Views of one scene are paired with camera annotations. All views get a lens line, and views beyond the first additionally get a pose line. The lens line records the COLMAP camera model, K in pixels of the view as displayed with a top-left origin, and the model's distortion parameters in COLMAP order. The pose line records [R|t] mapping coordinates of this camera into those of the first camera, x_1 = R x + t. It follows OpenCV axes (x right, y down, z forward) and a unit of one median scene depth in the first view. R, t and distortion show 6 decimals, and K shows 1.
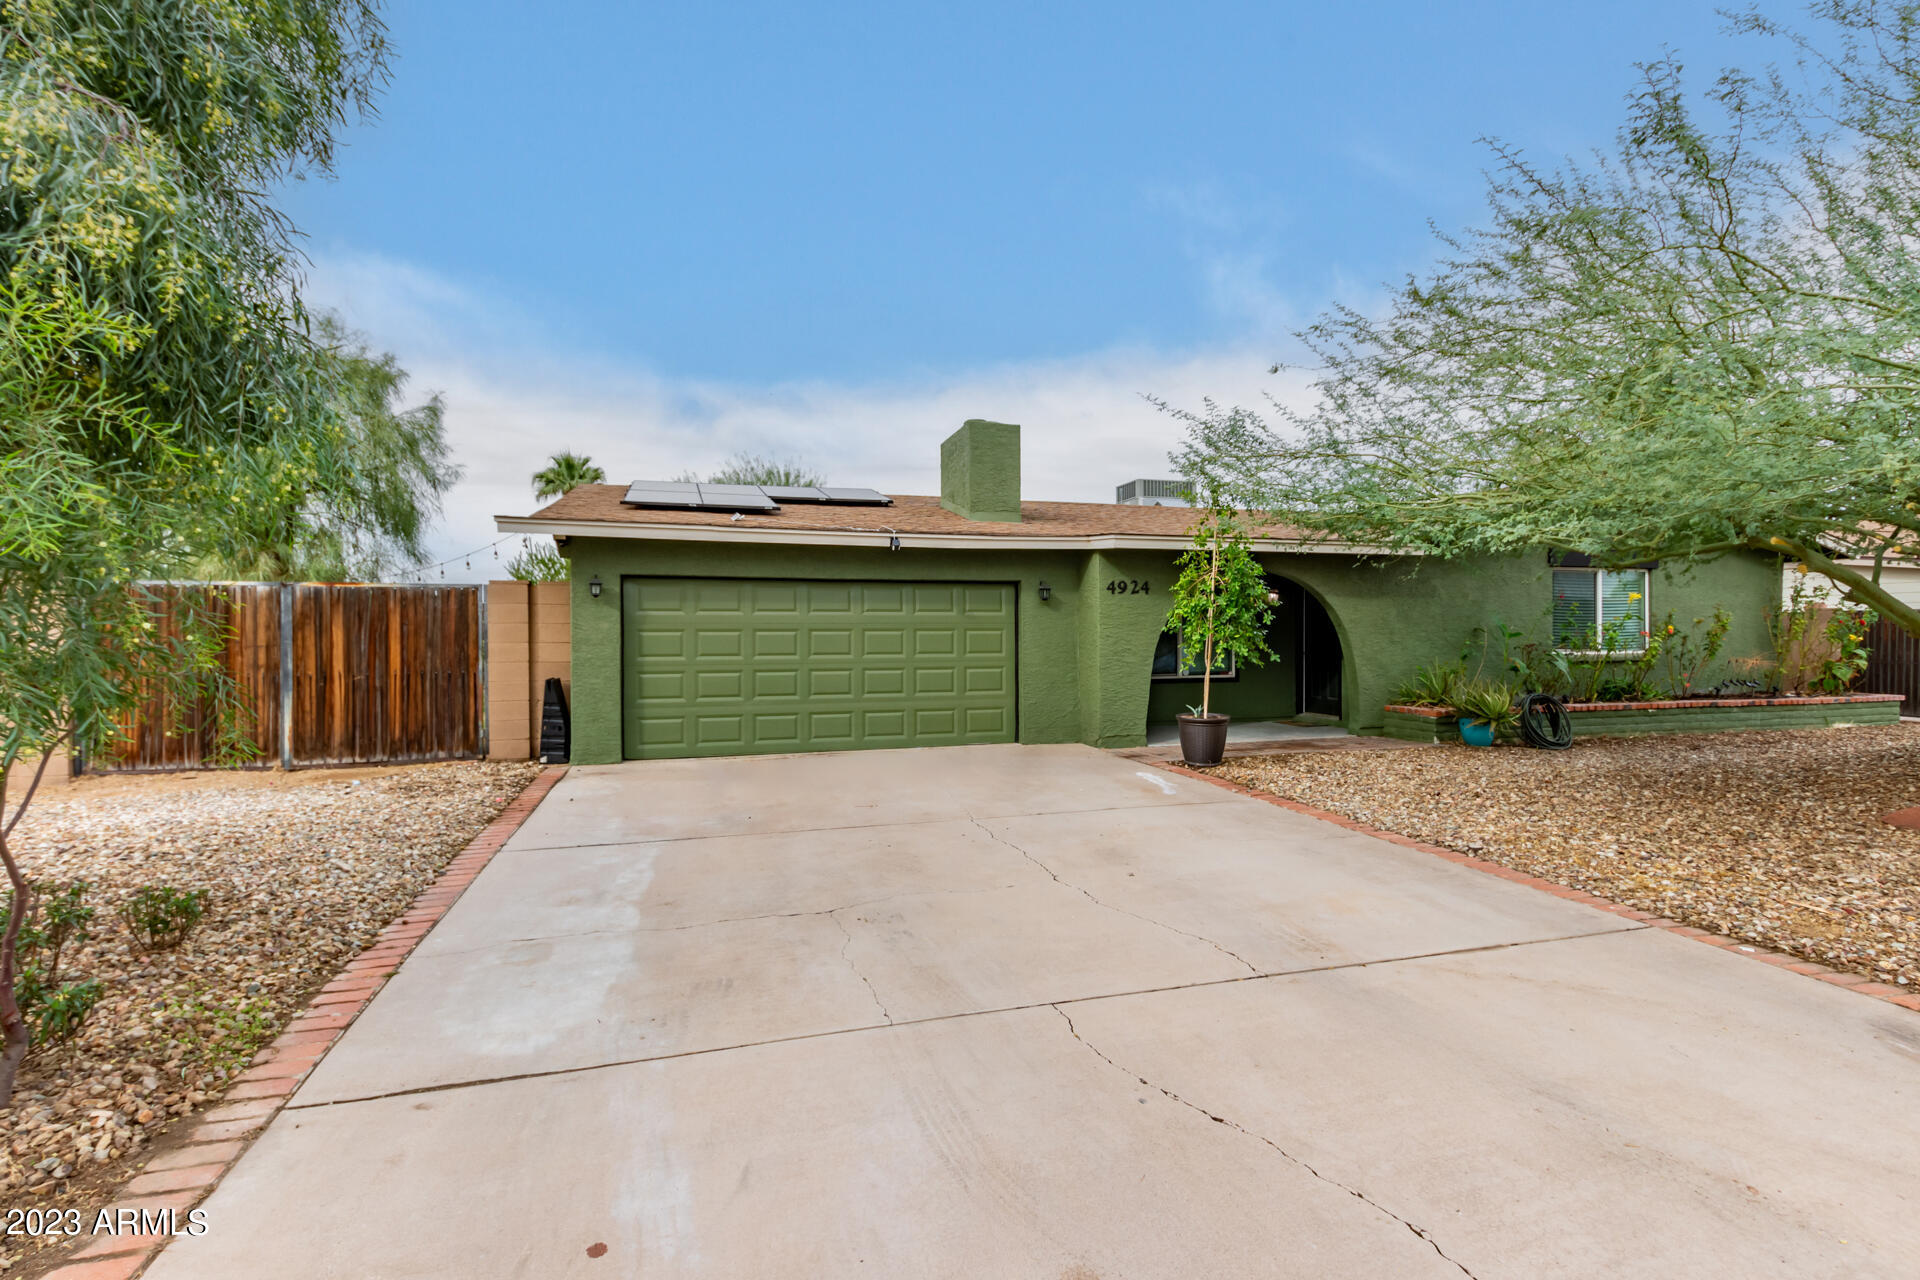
lens RADIAL K [[893.2, 0, 967.2], [0, 893.2, 636.1], [0, 0, 1]] dist [0.010053, -0.000420]
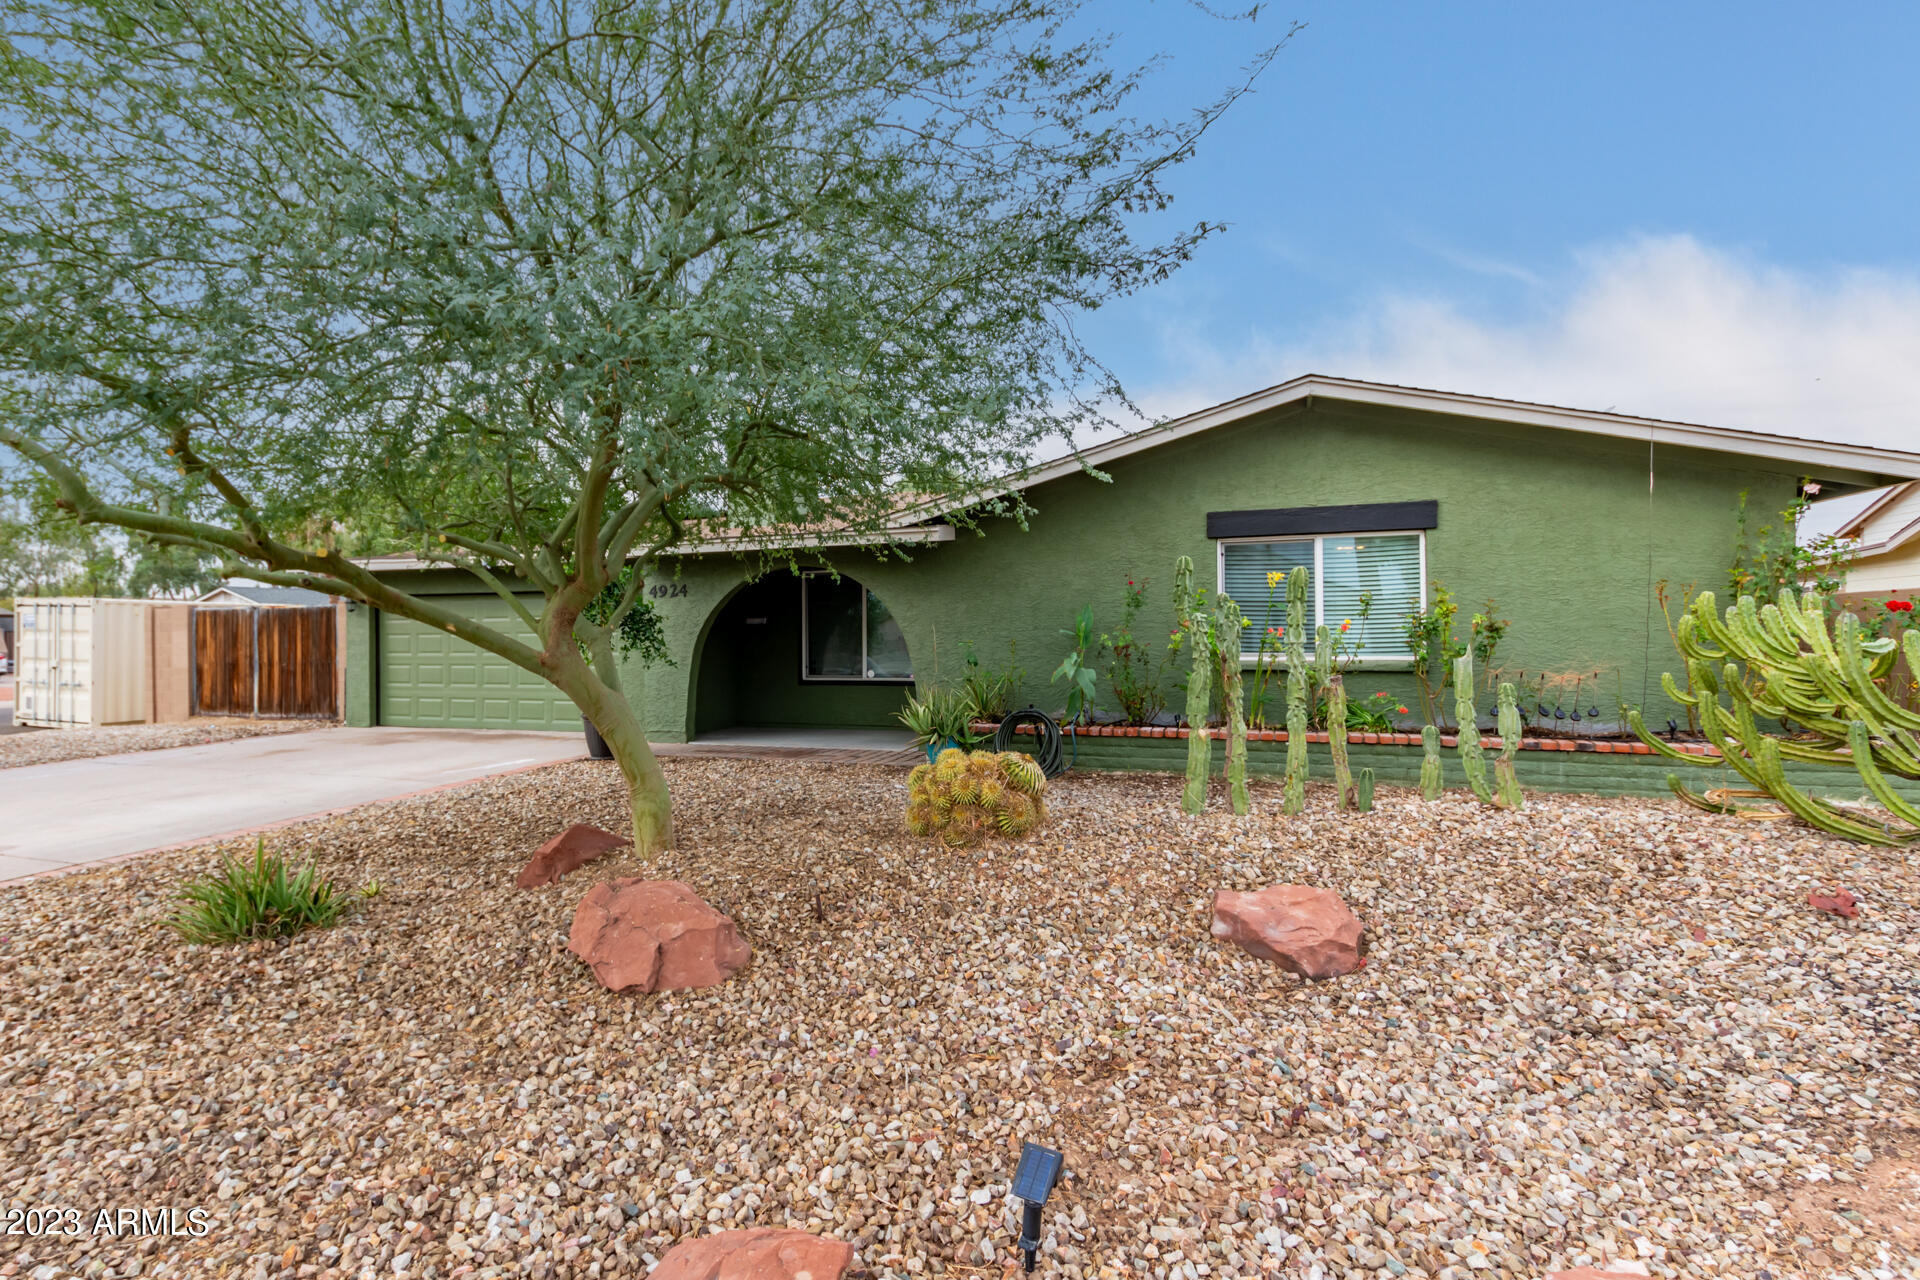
lens RADIAL K [[893.2, 0, 967.2], [0, 893.2, 636.1], [0, 0, 1]] dist [0.010053, -0.000420]
pose [[0.818504, 0.000005, -0.574500, 1.206093], [0.010581, 0.999830, 0.015084, -0.014902], [0.574403, -0.018425, 0.818365, 0.382955]]
